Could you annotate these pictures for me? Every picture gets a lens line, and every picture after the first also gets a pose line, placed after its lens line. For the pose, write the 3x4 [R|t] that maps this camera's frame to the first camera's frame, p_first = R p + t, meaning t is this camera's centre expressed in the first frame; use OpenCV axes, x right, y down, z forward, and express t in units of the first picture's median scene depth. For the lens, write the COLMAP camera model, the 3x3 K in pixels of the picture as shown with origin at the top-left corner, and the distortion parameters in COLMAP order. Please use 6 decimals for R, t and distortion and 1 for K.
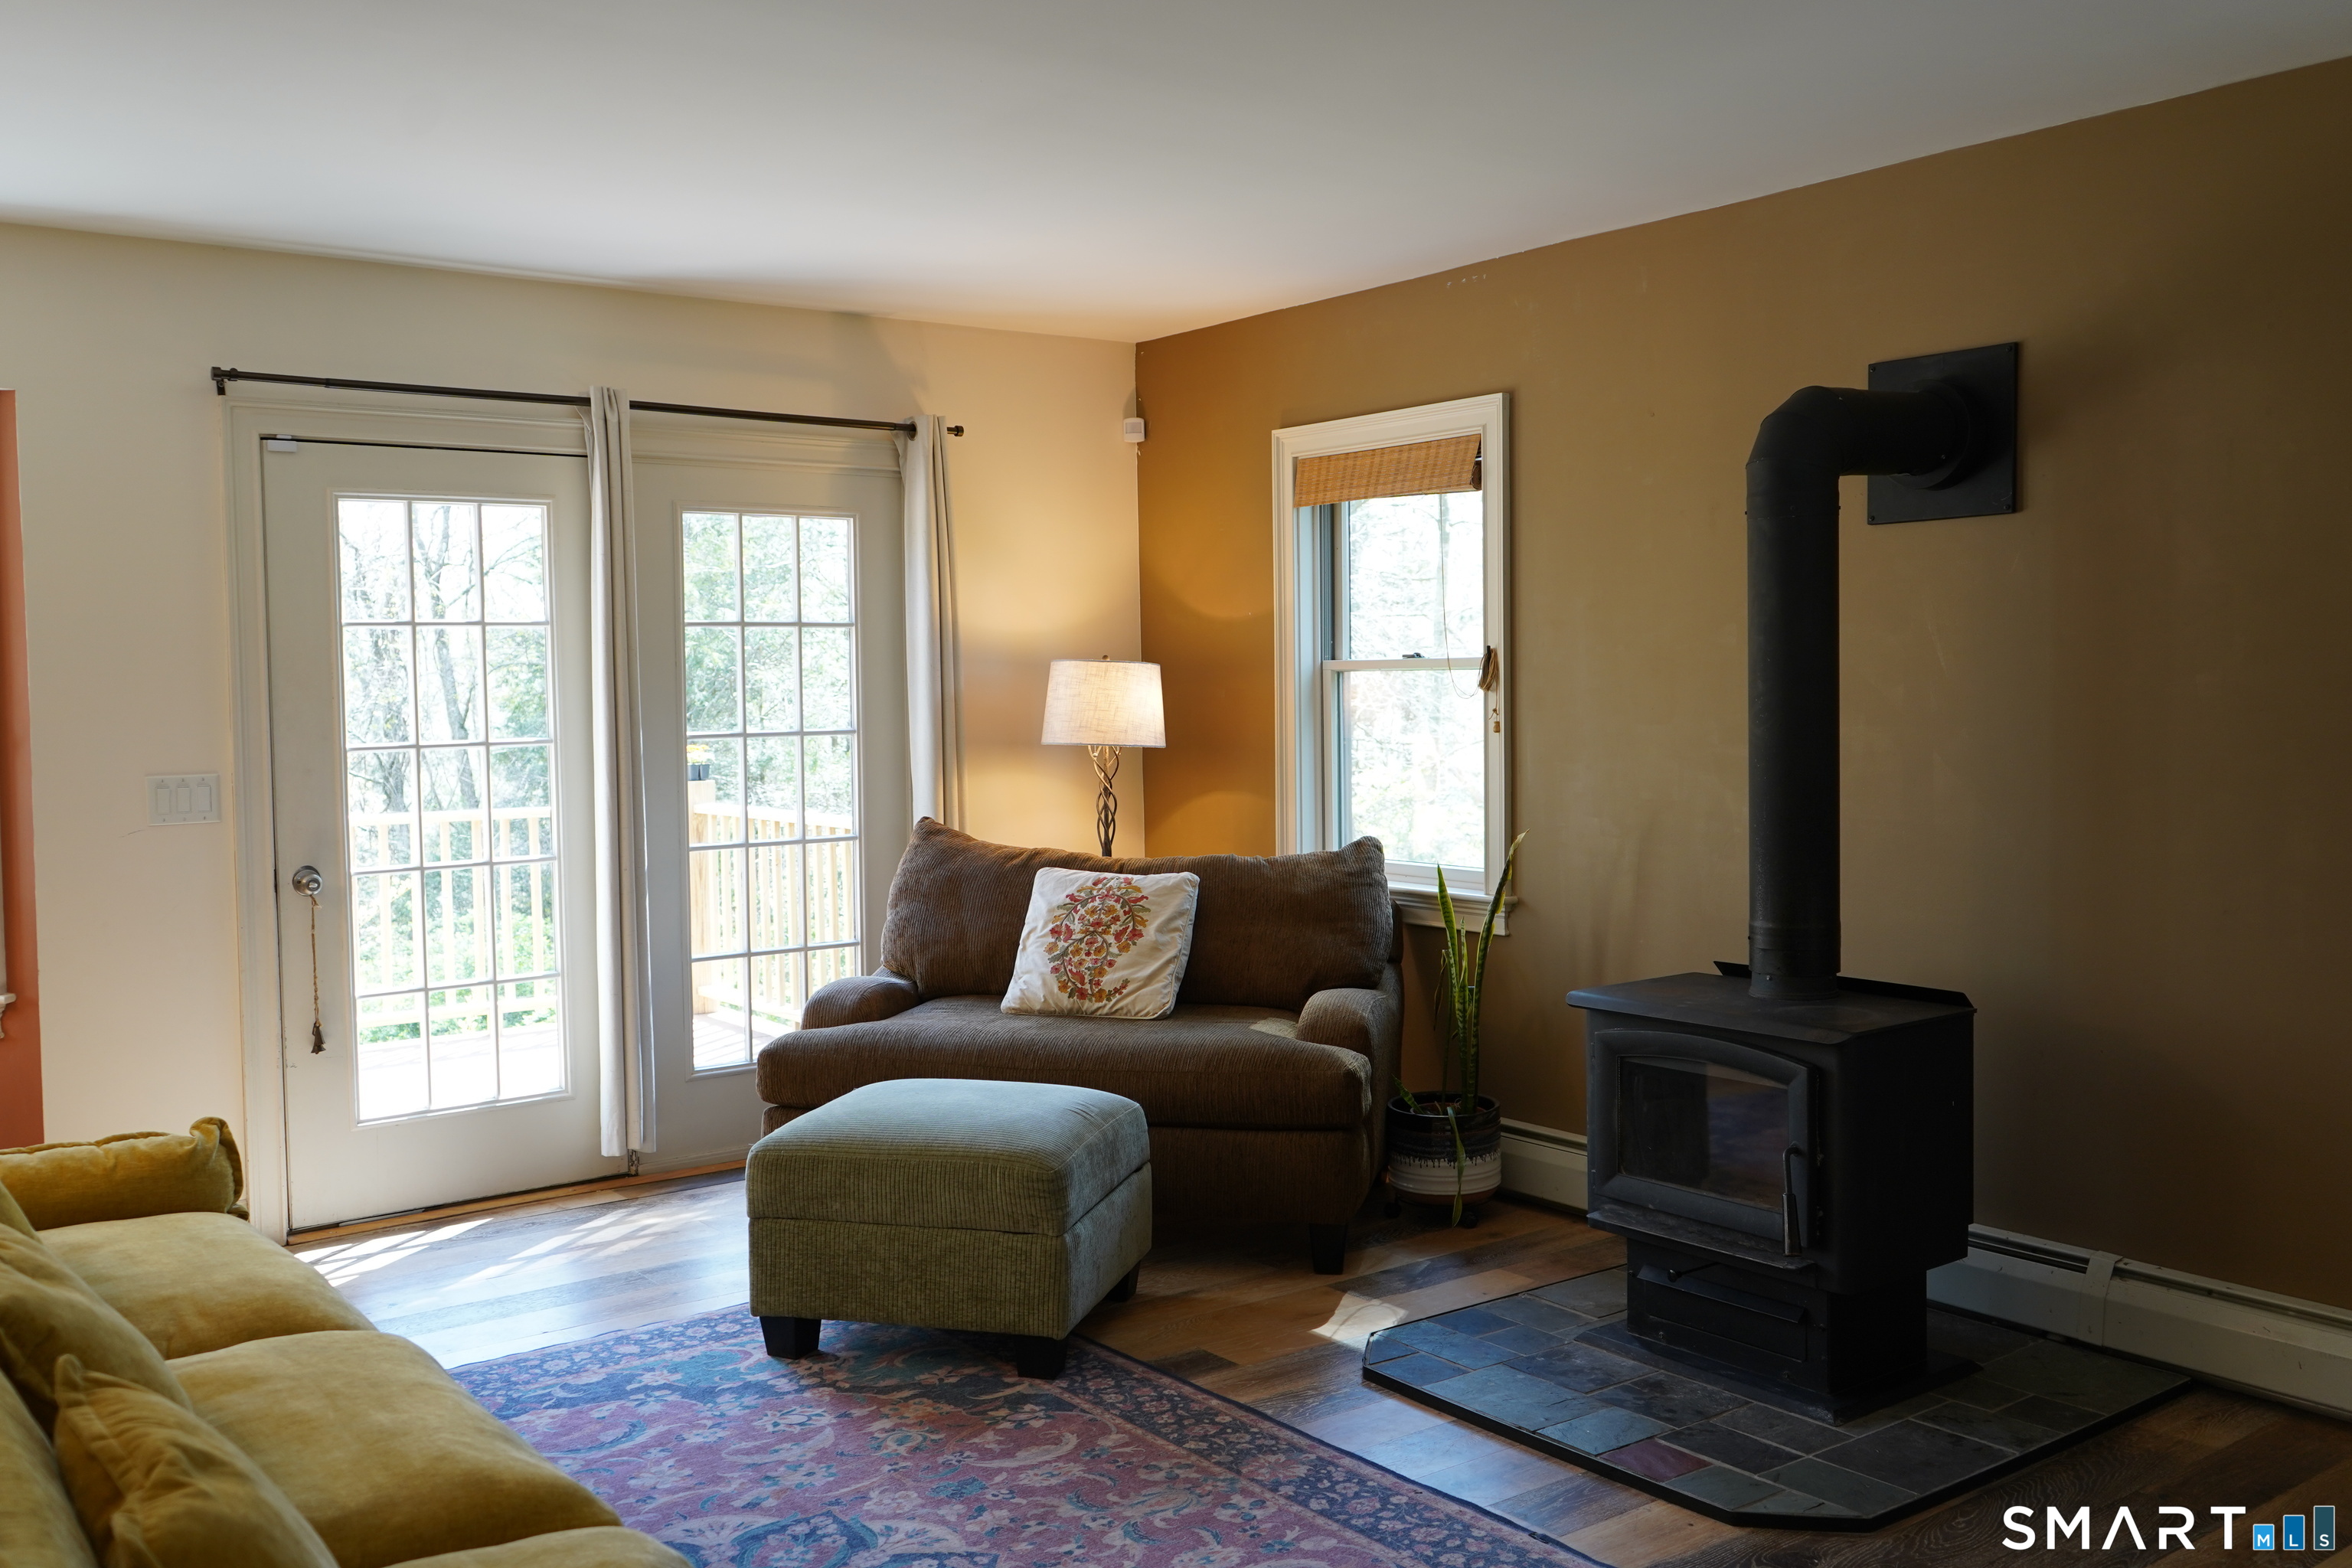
lens RADIAL K [[2071.5, 0, 1171.9], [0, 2071.5, 774.9], [0, 0, 1]] dist [-0.010178, 0.017166]
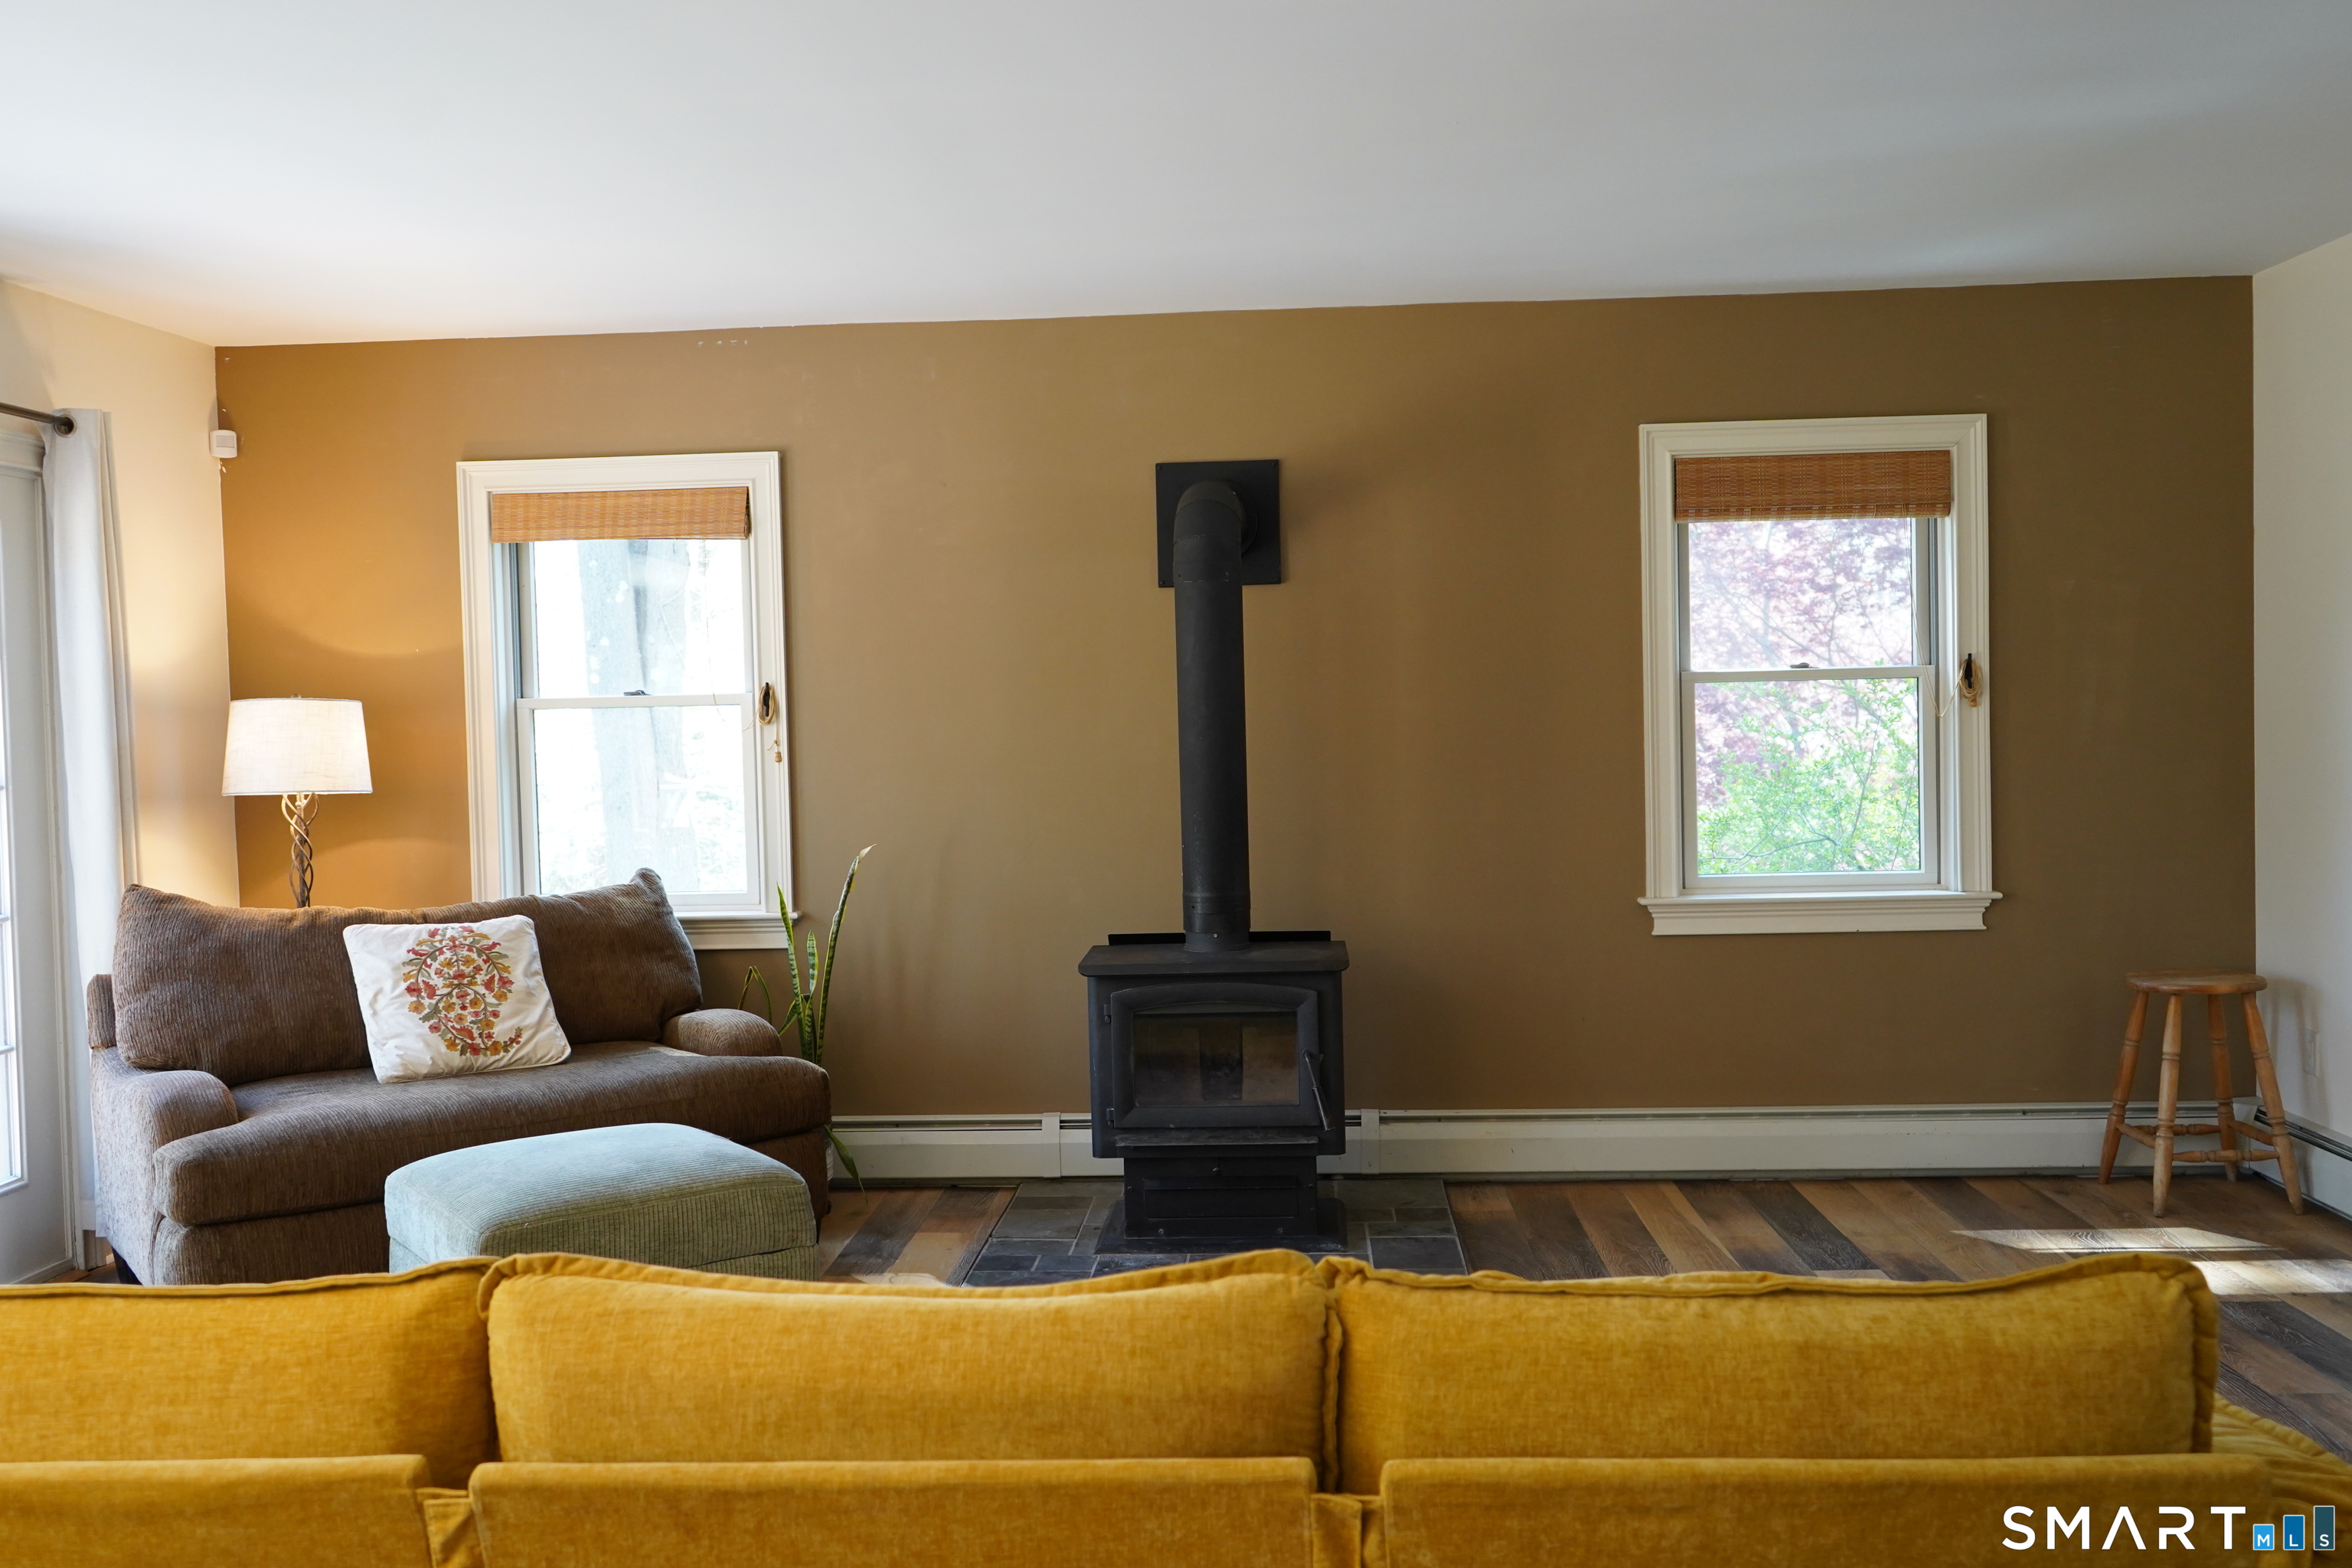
lens RADIAL K [[2071.5, 0, 1174.1], [0, 2071.5, 790.2], [0, 0, 1]] dist [-0.010178, 0.017166]
pose [[0.635158, -0.035501, 0.771566, -0.553394], [0.050789, 0.998701, 0.004142, 0.000053], [-0.770711, 0.036557, 0.636136, 0.147474]]
